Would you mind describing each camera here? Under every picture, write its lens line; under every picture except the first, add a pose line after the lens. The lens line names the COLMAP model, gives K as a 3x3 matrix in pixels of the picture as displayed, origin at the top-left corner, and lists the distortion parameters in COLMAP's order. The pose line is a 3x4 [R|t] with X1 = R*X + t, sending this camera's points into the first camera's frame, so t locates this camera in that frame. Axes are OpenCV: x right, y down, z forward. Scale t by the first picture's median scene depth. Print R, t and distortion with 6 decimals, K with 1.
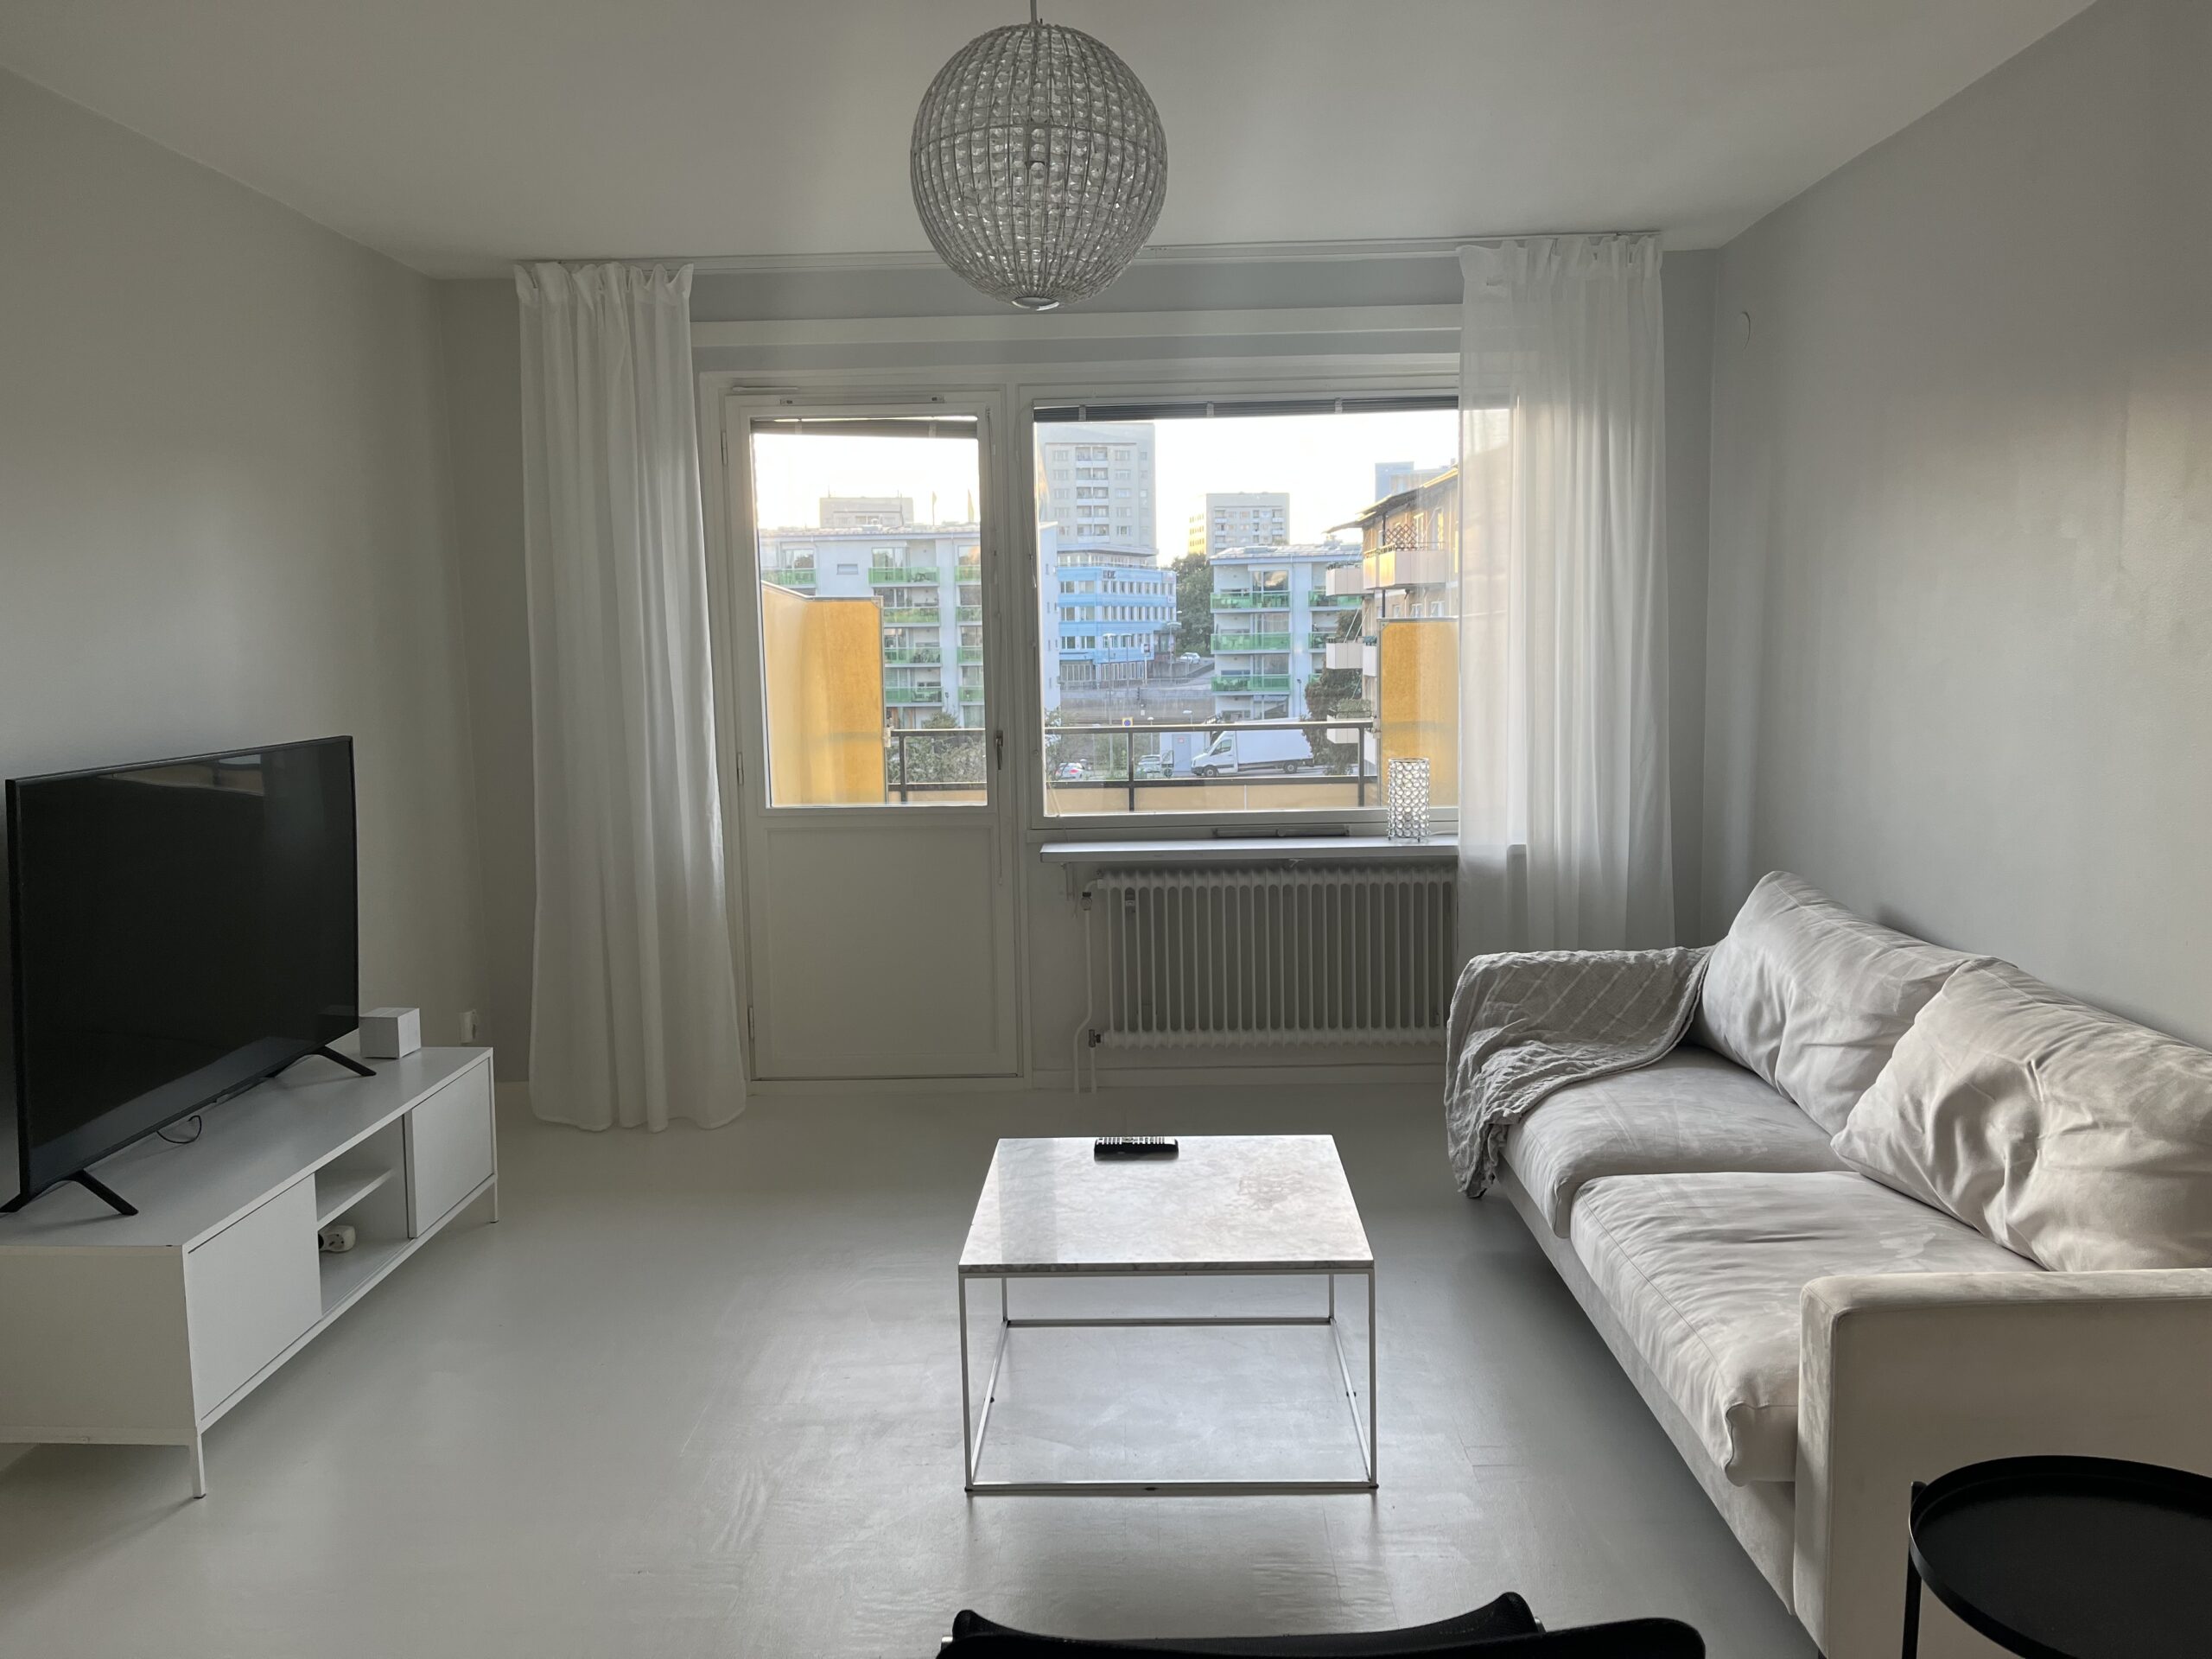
lens RADIAL K [[1666.5, 0, 1106.0], [0, 1666.5, 829.5], [0, 0, 1]] dist [0.097621, -0.132935]
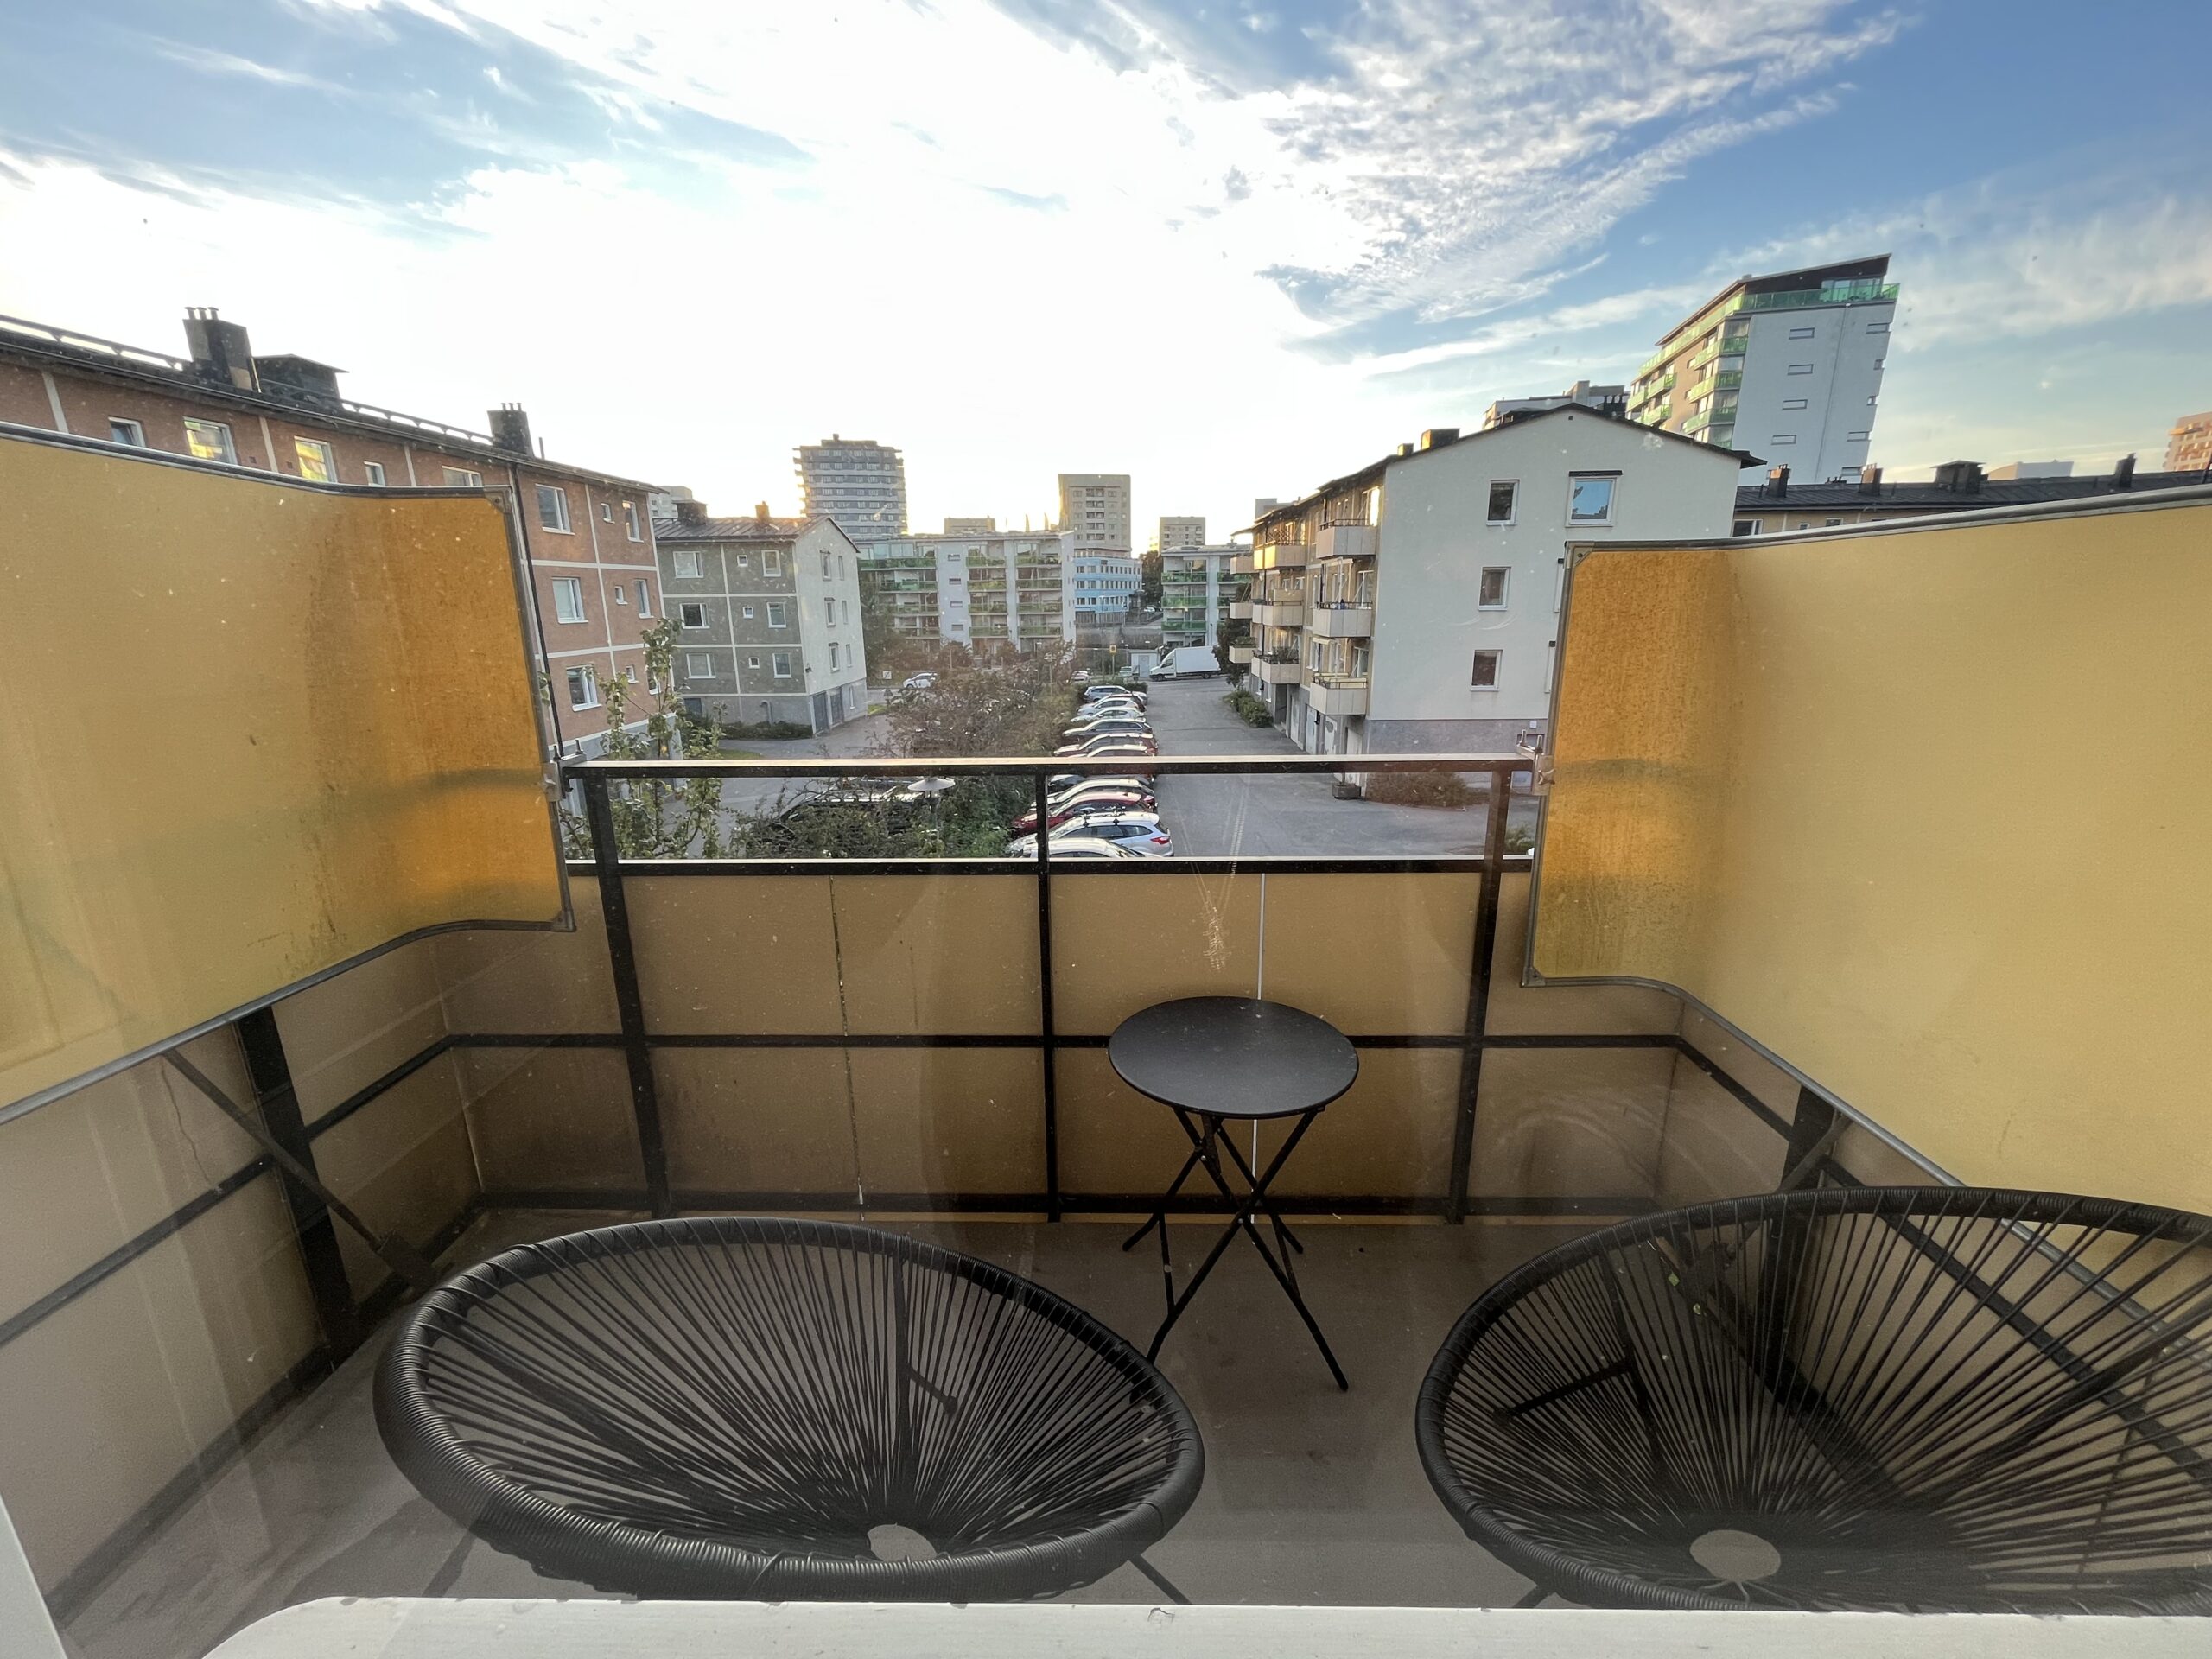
lens RADIAL K [[907.8, 0, 1106.0], [0, 907.8, 829.5], [0, 0, 1]] dist [-0.000974, -0.000018]
pose [[0.999971, 0.005655, 0.005017, 0.045230], [-0.006276, 0.990947, 0.134108, -0.103845], [-0.004214, -0.134135, 0.990954, 0.962316]]
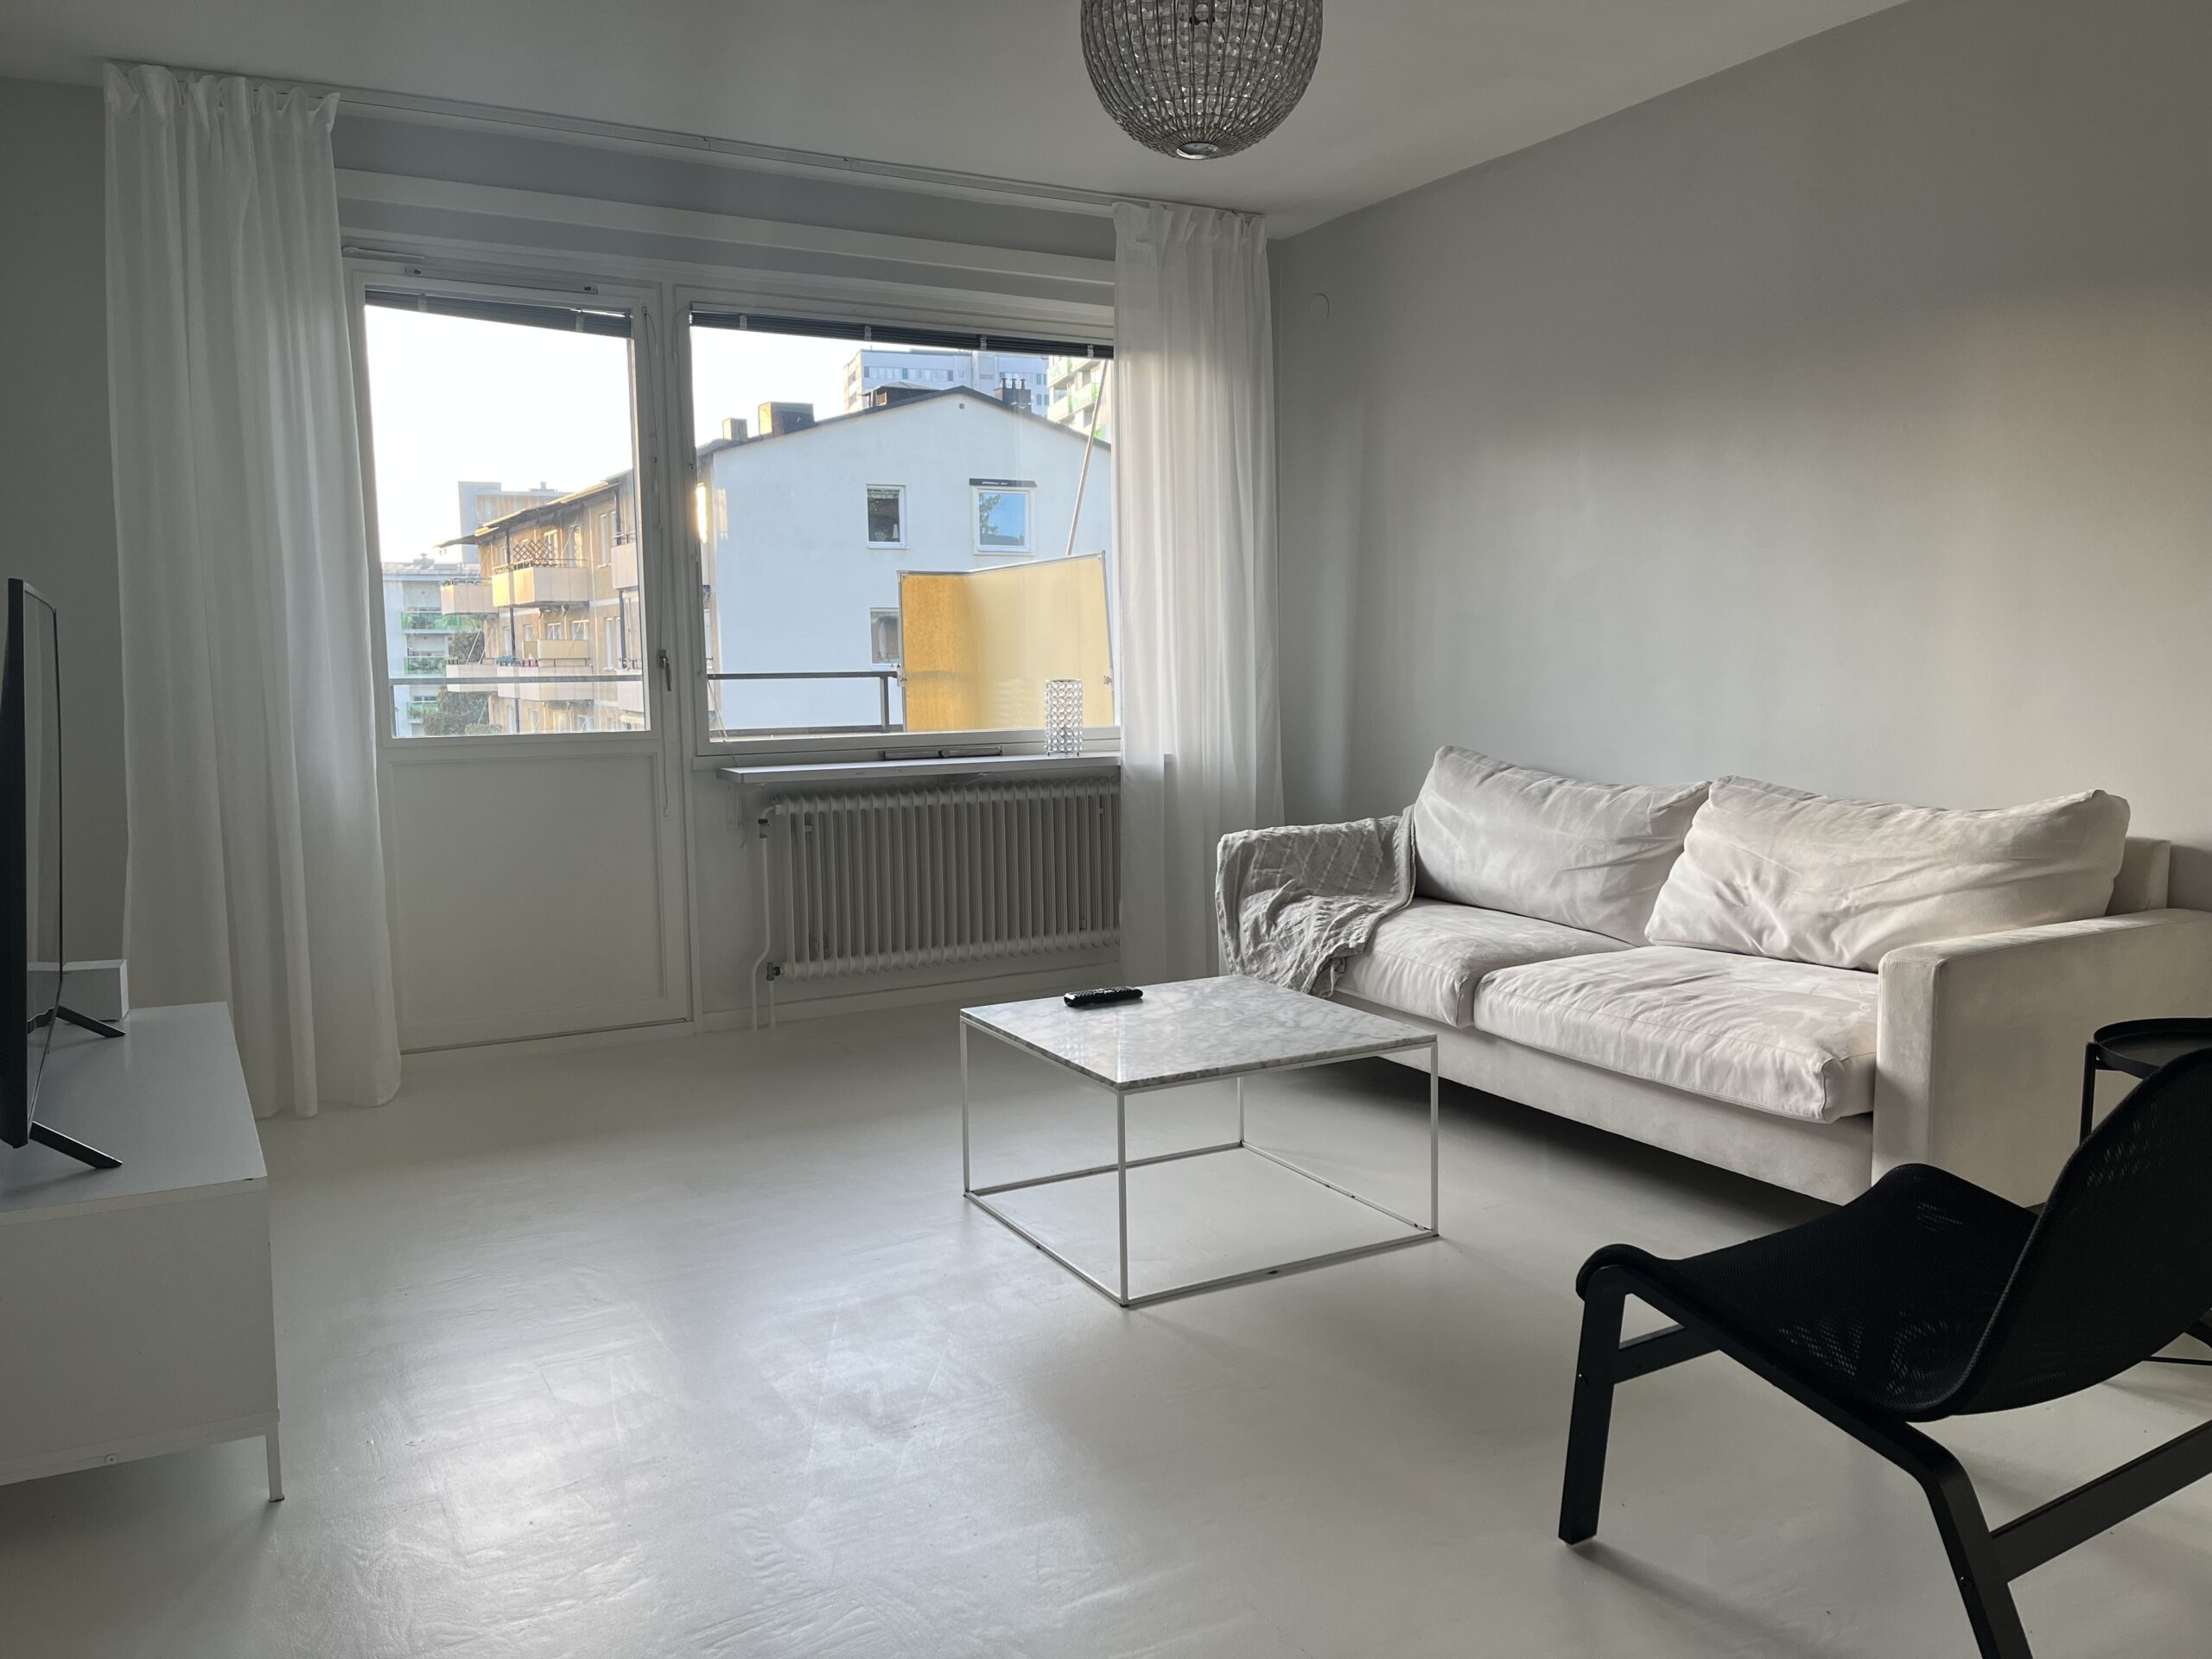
lens RADIAL K [[1666.5, 0, 1106.0], [0, 1666.5, 829.5], [0, 0, 1]] dist [0.097621, -0.132935]
pose [[0.866714, -0.044384, 0.496826, -0.318209], [0.053538, 0.998557, -0.004192, 0.057803], [-0.495923, 0.030232, 0.867840, 0.060442]]
